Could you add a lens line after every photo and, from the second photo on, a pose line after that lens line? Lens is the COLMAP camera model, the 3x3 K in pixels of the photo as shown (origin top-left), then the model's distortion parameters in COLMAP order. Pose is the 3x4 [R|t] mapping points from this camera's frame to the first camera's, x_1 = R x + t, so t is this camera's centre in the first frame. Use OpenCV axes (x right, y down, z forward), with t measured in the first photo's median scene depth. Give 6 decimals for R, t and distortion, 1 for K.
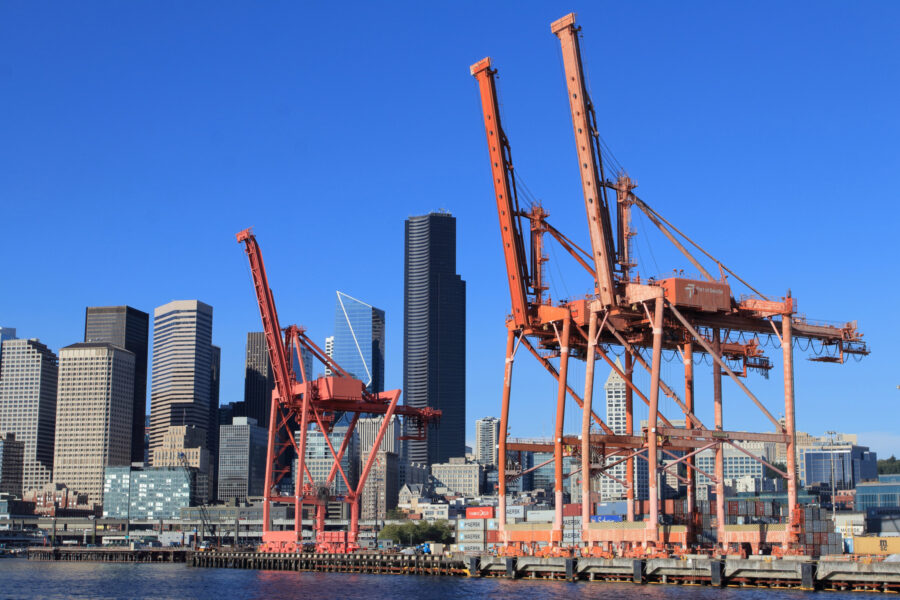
lens RADIAL K [[1421.1, 0, 450.0], [0, 1421.1, 300.0], [0, 0, 1]] dist [0.000702, 0.008689]
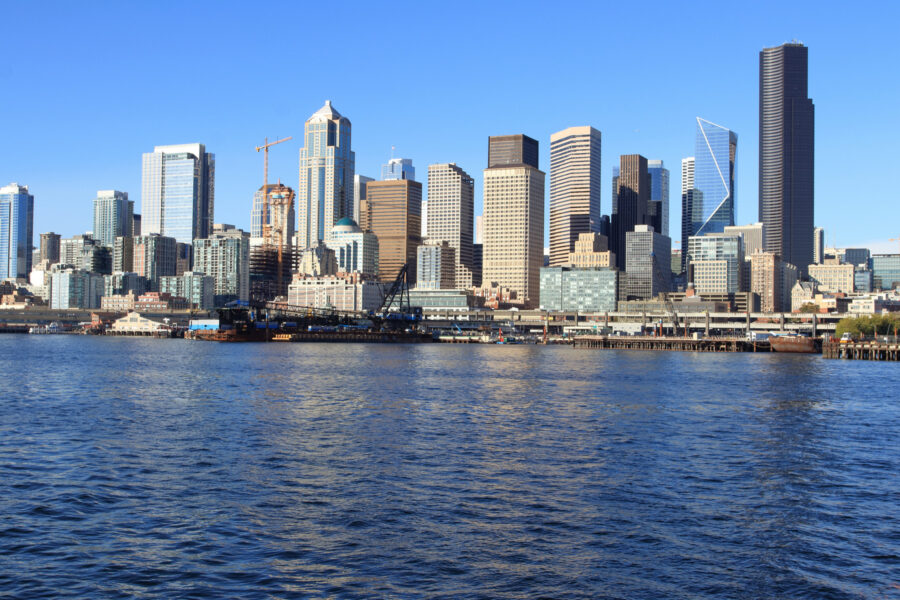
lens RADIAL K [[1116.8, 0, 450.0], [0, 1116.8, 300.0], [0, 0, 1]] dist [-0.011374, -0.013656]
pose [[0.976698, 0.002443, -0.214602, -0.104479], [0.027765, 0.990094, 0.137636, 0.013452], [0.212813, -0.140387, 0.966955, 0.080112]]
